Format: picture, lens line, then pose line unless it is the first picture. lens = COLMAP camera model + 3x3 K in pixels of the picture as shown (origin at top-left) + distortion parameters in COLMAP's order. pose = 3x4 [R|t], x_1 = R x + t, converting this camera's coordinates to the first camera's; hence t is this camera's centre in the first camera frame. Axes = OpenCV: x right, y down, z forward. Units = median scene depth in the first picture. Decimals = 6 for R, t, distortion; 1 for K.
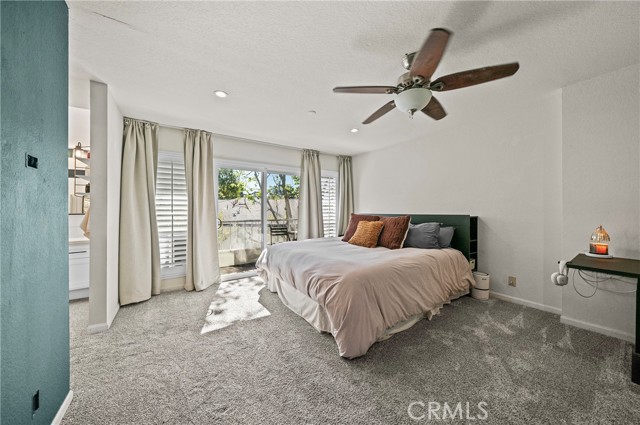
lens RADIAL K [[222.3, 0, 320.5], [0, 222.3, 218.5], [0, 0, 1]] dist [0.000824, 0.000145]
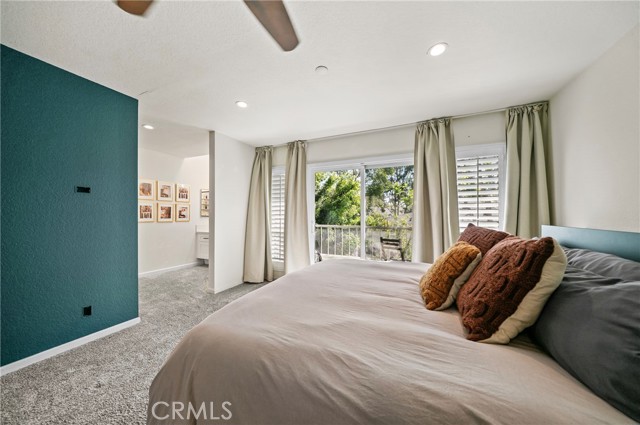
lens RADIAL K [[222.3, 0, 320.5], [0, 222.3, 218.5], [0, 0, 1]] dist [0.000824, 0.000145]
pose [[0.505108, 0.022468, -0.862763, 0.454841], [-0.041149, 0.999151, 0.001929, -0.026435], [0.862074, 0.034527, 0.505604, 0.557013]]
